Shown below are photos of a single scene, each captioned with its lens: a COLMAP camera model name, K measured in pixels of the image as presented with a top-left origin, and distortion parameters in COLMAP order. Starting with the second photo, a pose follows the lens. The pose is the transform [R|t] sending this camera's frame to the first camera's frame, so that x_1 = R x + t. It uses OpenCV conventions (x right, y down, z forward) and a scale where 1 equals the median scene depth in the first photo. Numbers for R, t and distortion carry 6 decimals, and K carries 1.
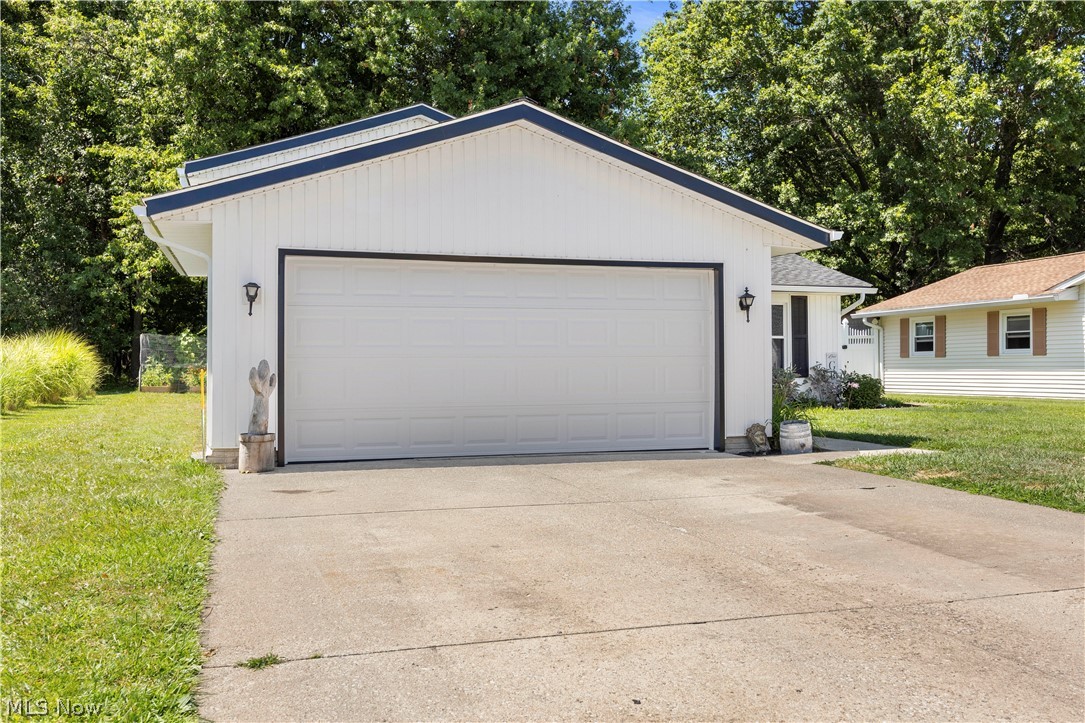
lens RADIAL K [[994.5, 0, 542.5], [0, 994.5, 364.9], [0, 0, 1]] dist [-0.014291, 0.000000]
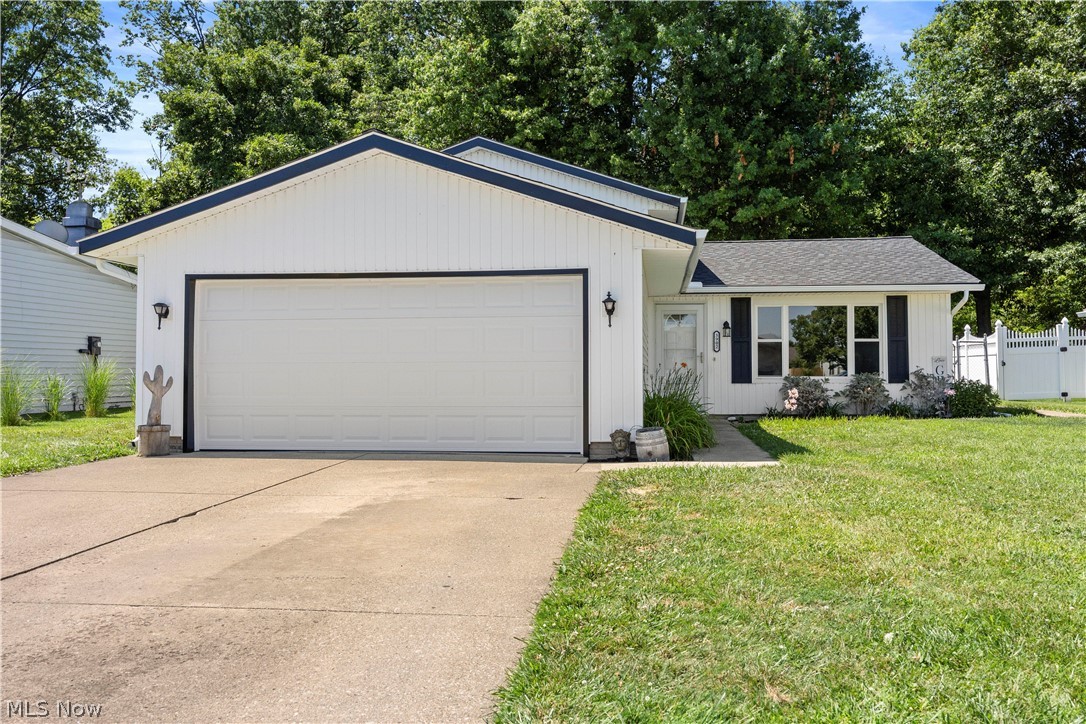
lens RADIAL K [[903.6, 0, 543.0], [0, 903.6, 356.7], [0, 0, 1]] dist [-0.016437, -0.000948]
pose [[0.906300, -0.004110, -0.422615, 0.315710], [-0.001209, 0.999923, -0.012318, -0.001227], [0.422633, 0.011675, 0.906226, 0.093901]]
